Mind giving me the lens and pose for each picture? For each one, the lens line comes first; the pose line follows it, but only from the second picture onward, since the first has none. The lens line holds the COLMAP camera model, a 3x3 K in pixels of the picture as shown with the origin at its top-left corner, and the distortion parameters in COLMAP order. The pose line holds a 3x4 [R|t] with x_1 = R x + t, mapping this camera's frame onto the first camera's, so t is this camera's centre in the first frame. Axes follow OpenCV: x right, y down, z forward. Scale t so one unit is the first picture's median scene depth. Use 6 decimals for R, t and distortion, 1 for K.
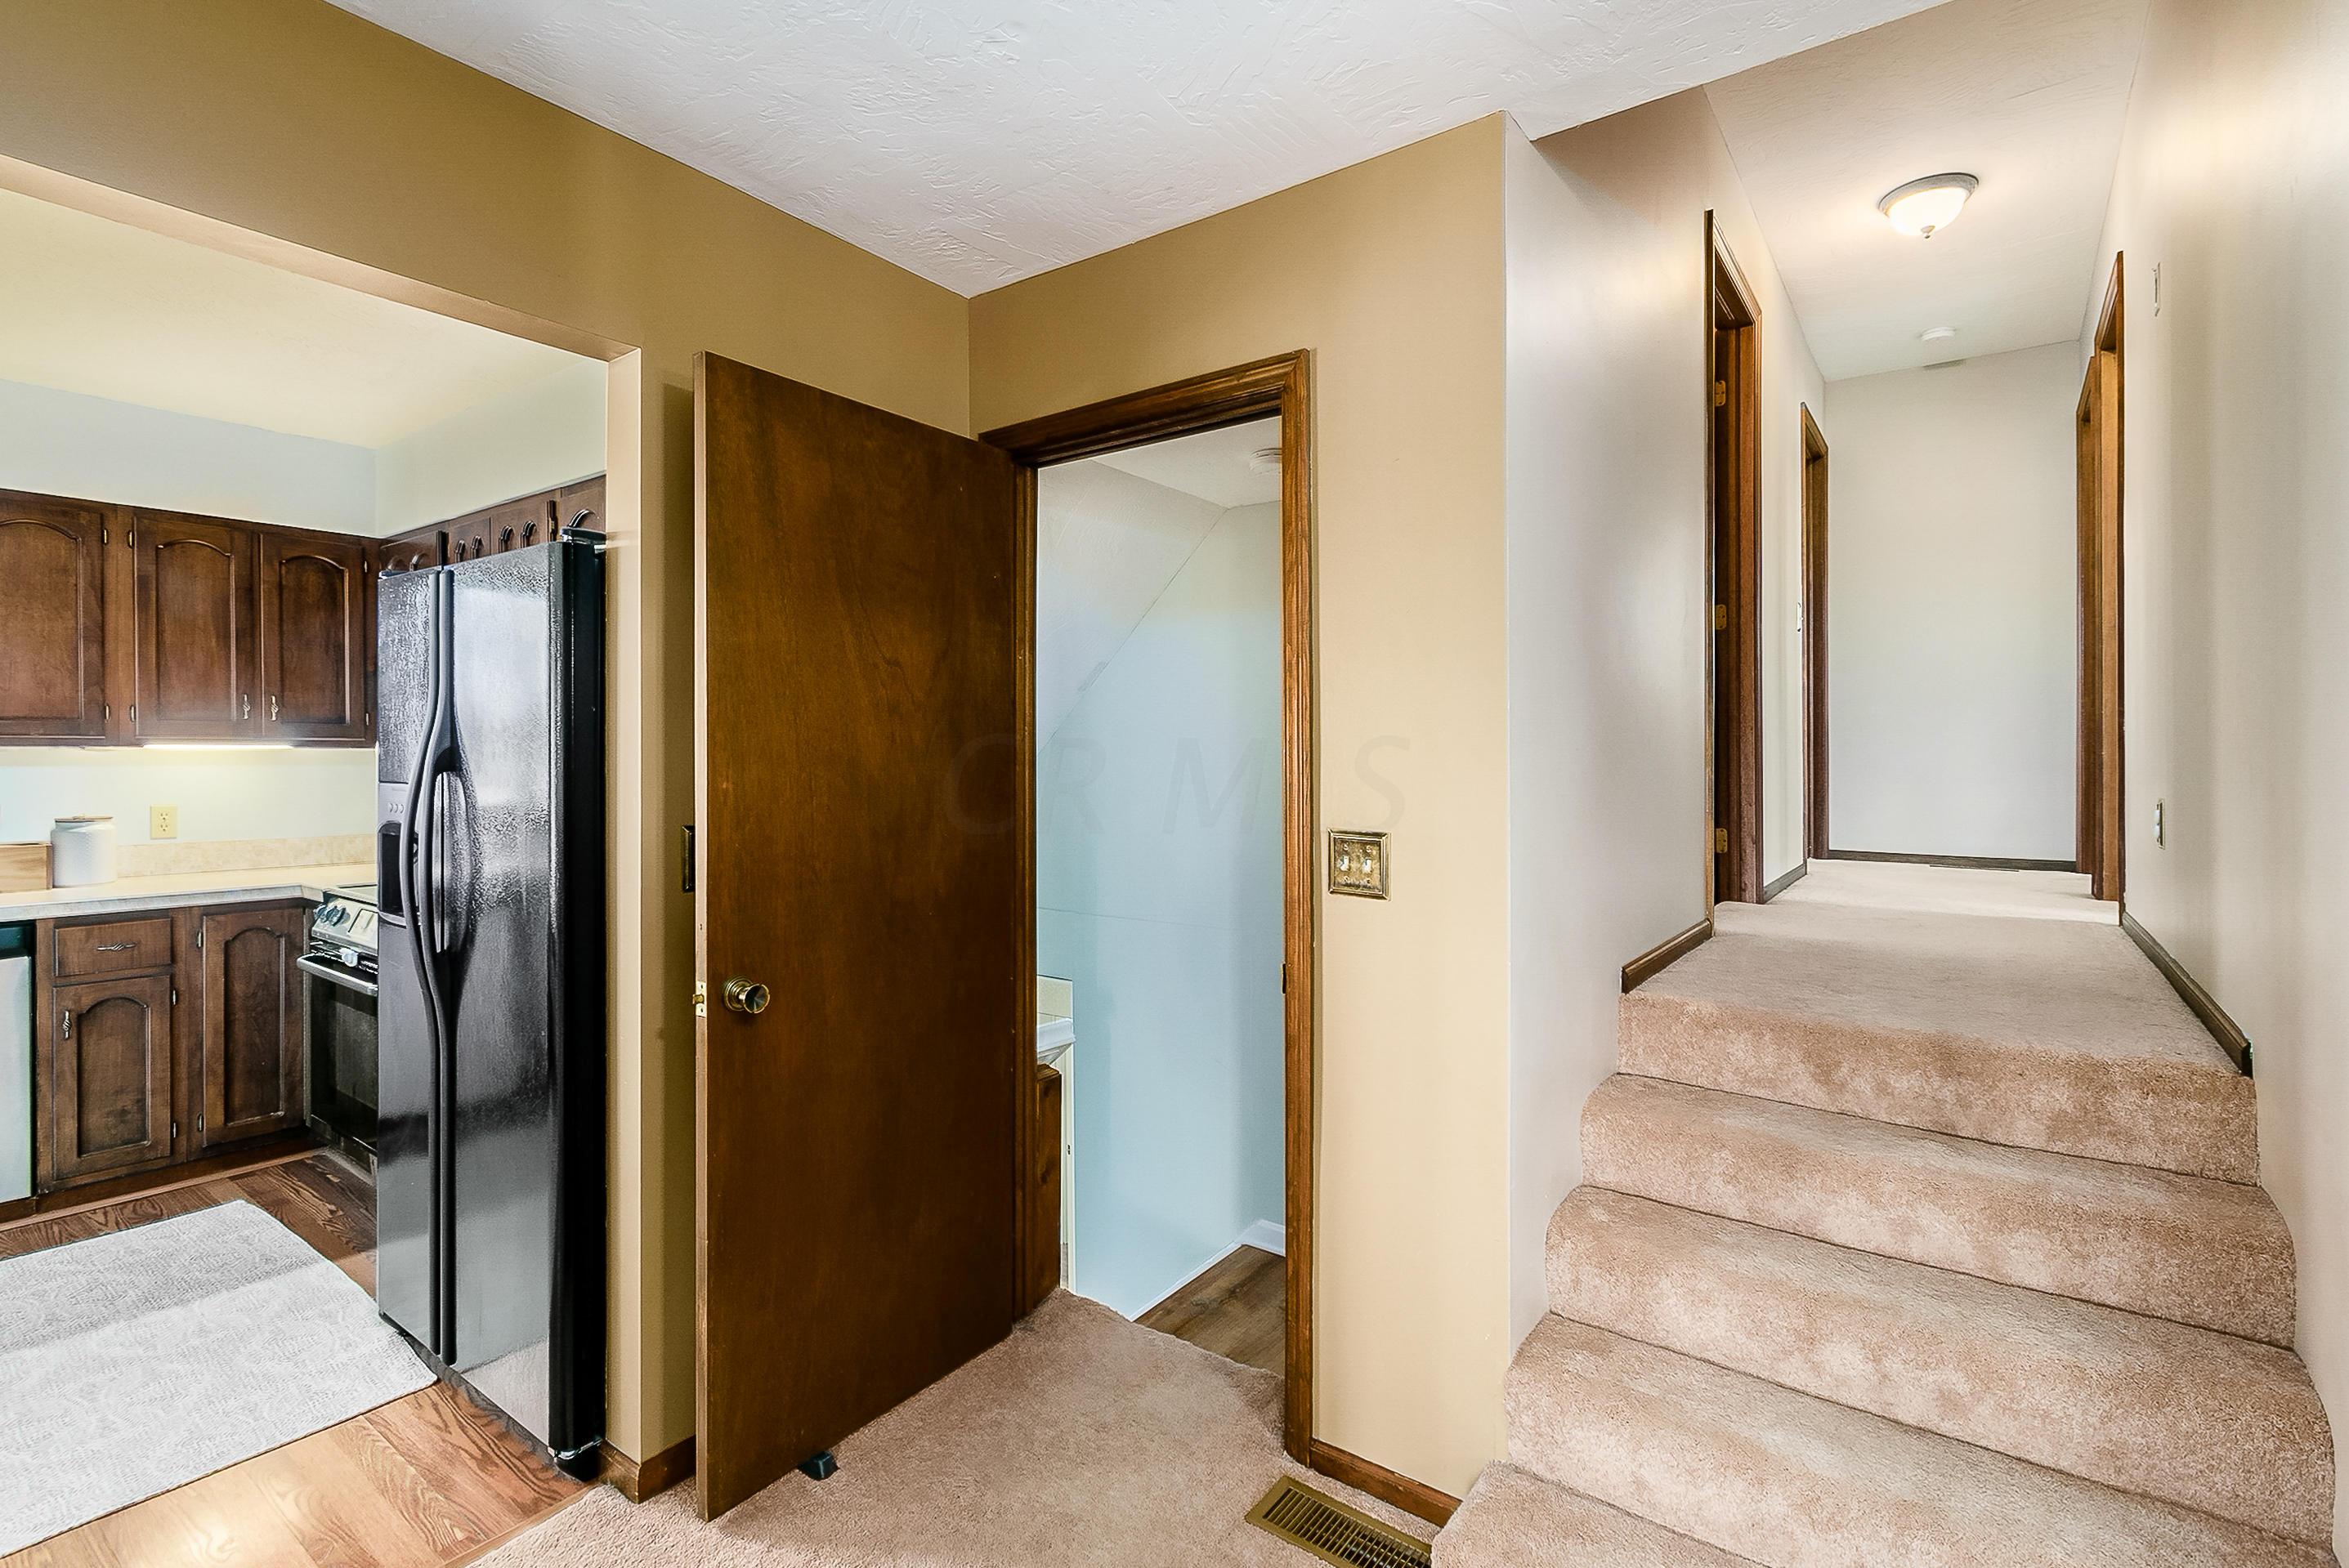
lens RADIAL K [[1095.1, 0, 1156.1], [0, 1095.1, 770.9], [0, 0, 1]] dist [0.001784, 0.000273]
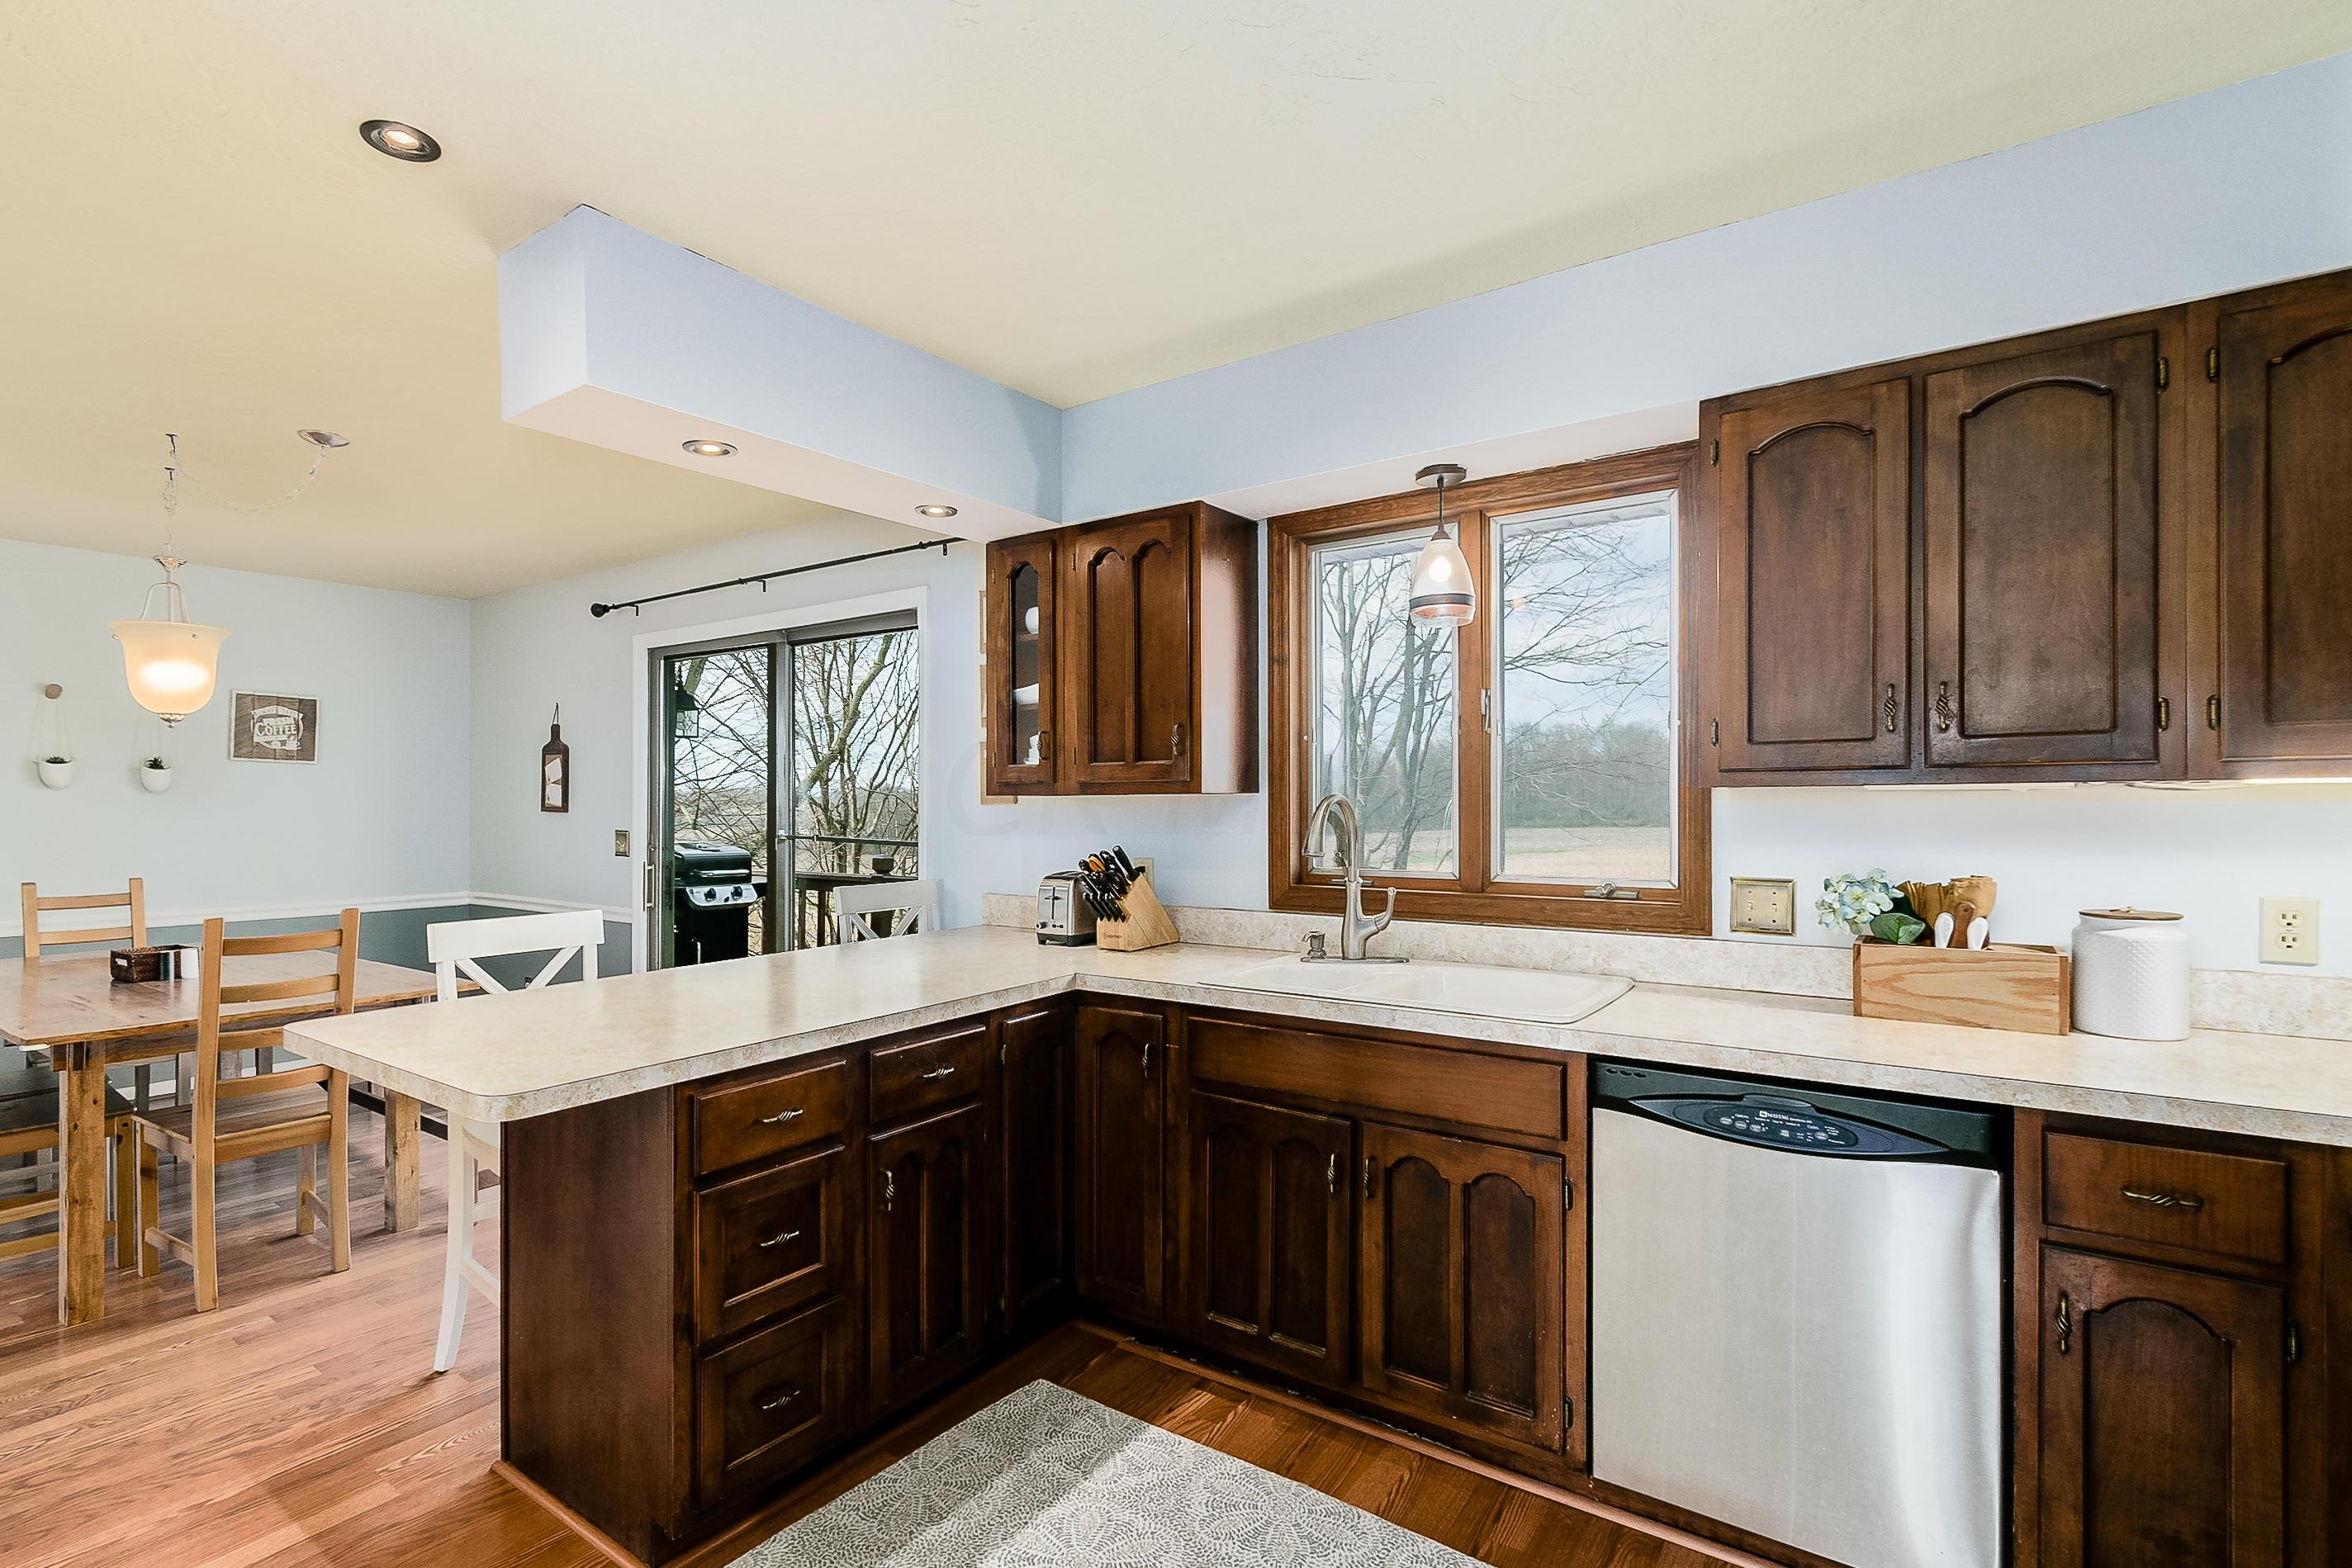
lens RADIAL K [[1096.6, 0, 1156.8], [0, 1096.6, 796.4], [0, 0, 1]] dist [0.001784, 0.000273]
pose [[0.008100, -0.002057, -0.999965, -0.450846], [-0.011233, 0.999935, -0.002148, -0.008614], [0.999904, 0.011250, 0.008076, 0.531791]]
